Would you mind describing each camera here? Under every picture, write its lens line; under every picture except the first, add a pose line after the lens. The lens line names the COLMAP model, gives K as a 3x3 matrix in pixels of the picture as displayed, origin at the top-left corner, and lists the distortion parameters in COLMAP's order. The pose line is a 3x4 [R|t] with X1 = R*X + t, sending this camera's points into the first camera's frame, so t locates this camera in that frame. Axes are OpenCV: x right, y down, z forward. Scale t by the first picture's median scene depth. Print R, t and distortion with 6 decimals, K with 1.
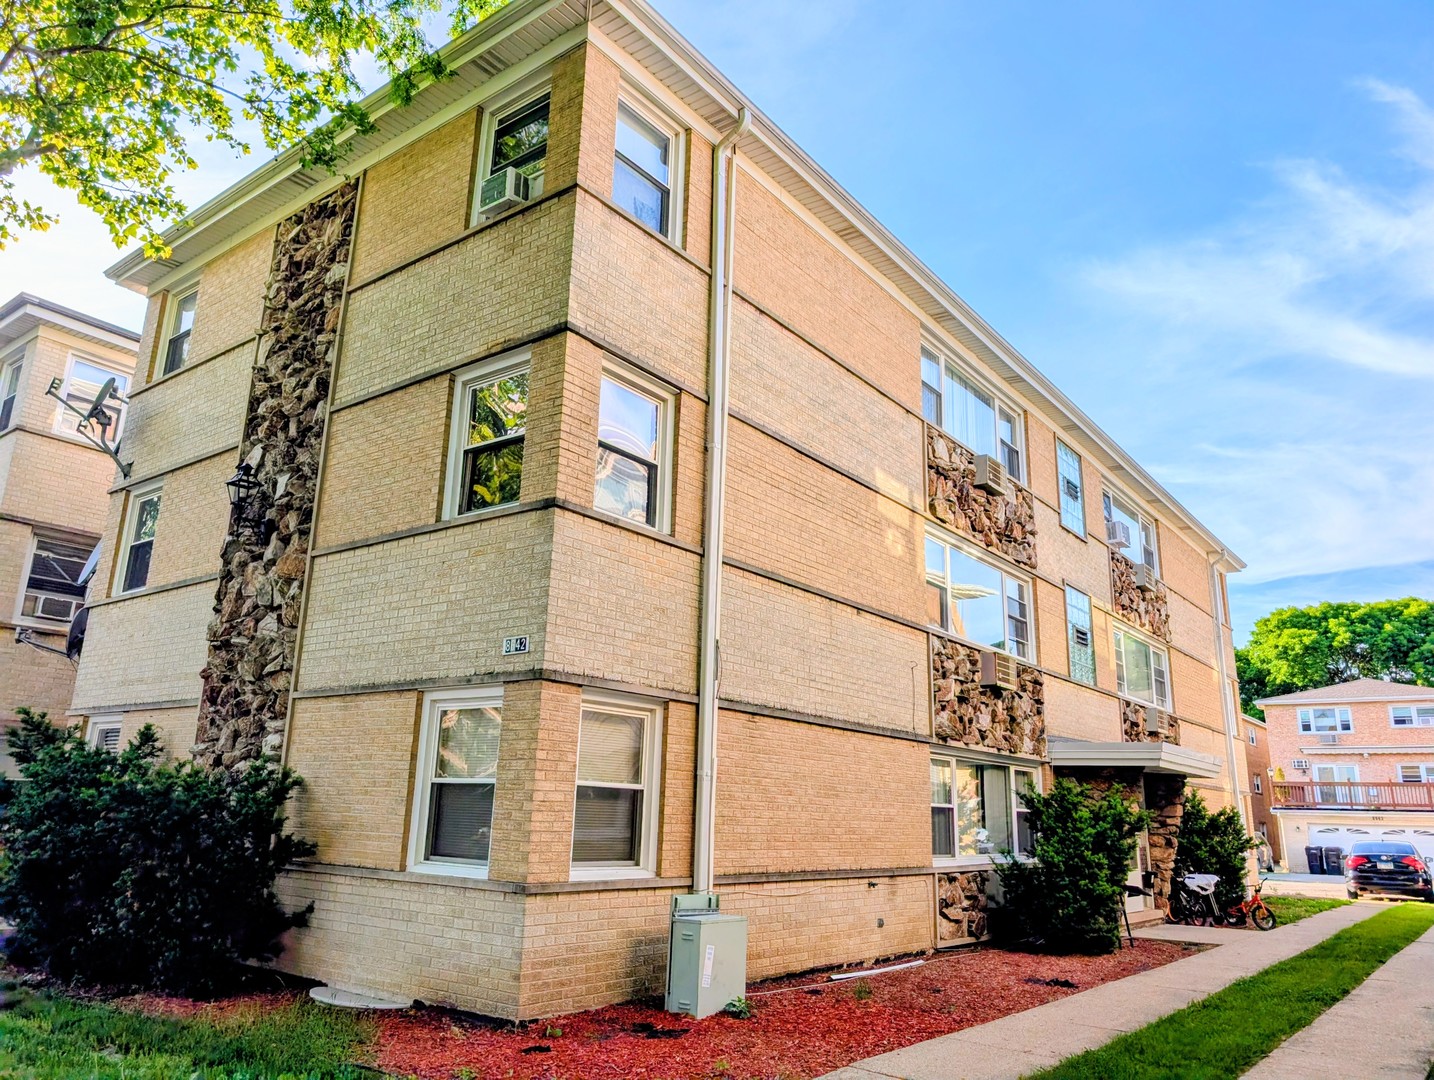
lens RADIAL K [[1023.5, 0, 705.1], [0, 1023.5, 527.5], [0, 0, 1]] dist [0.011072, -0.005988]
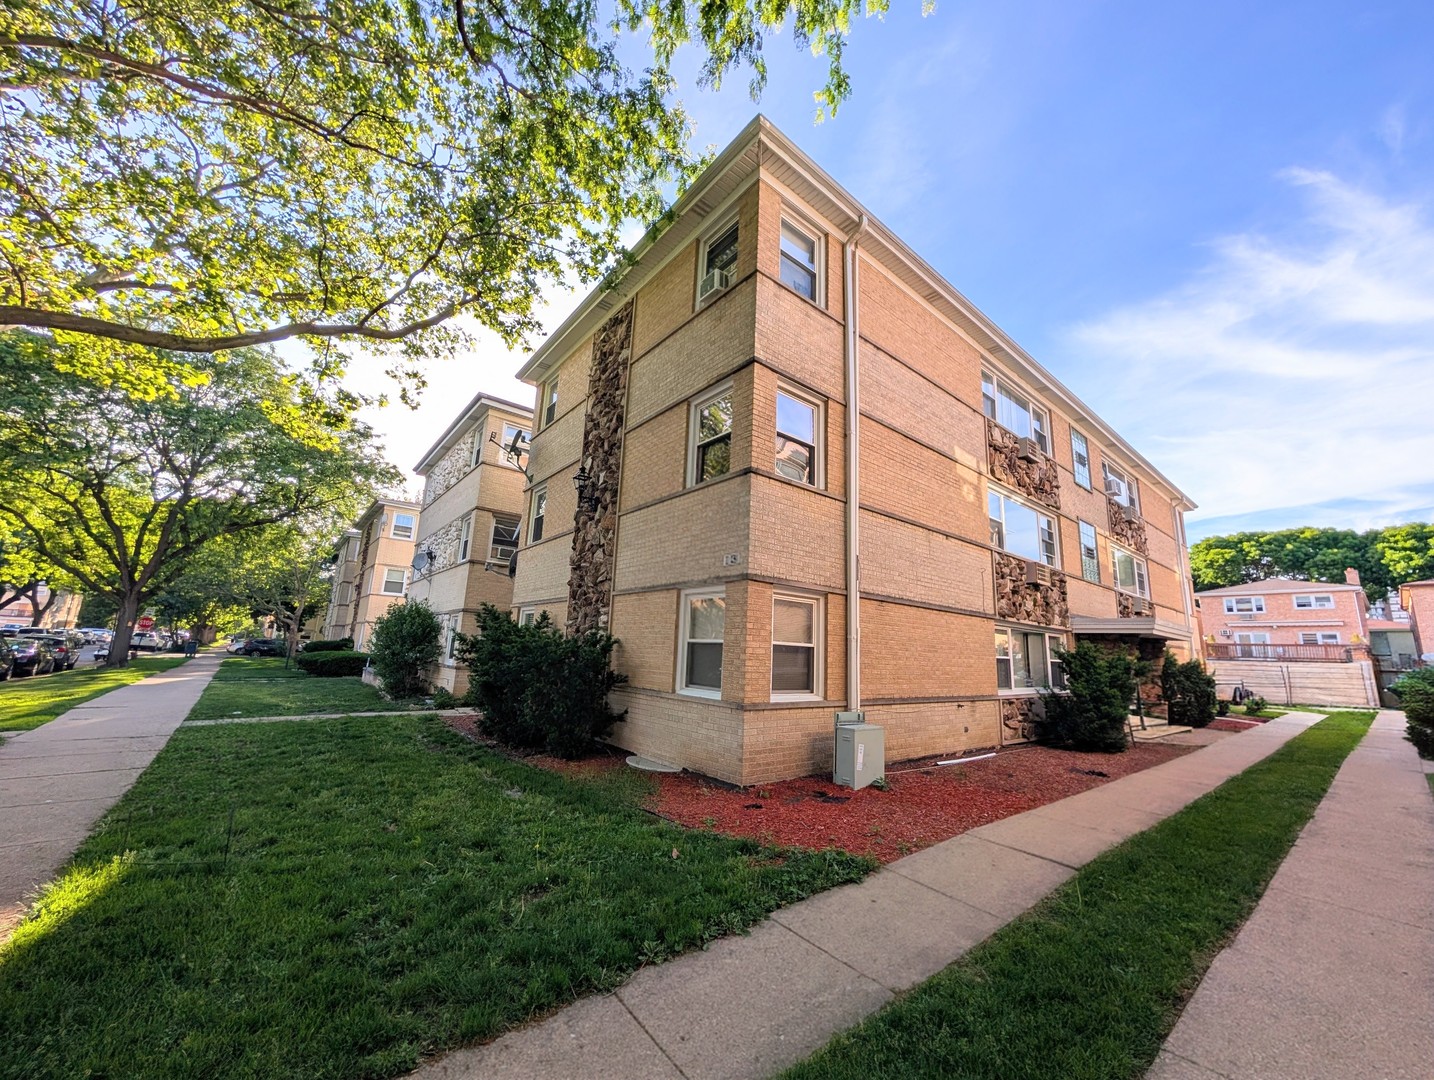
lens RADIAL K [[544.3, 0, 720.1], [0, 544.3, 545.9], [0, 0, 1]] dist [0.000959, -0.000097]
pose [[0.975478, -0.034384, -0.217396, -0.010338], [0.049290, 0.996763, 0.063519, 0.027812], [0.214508, -0.072677, 0.974015, 0.114705]]
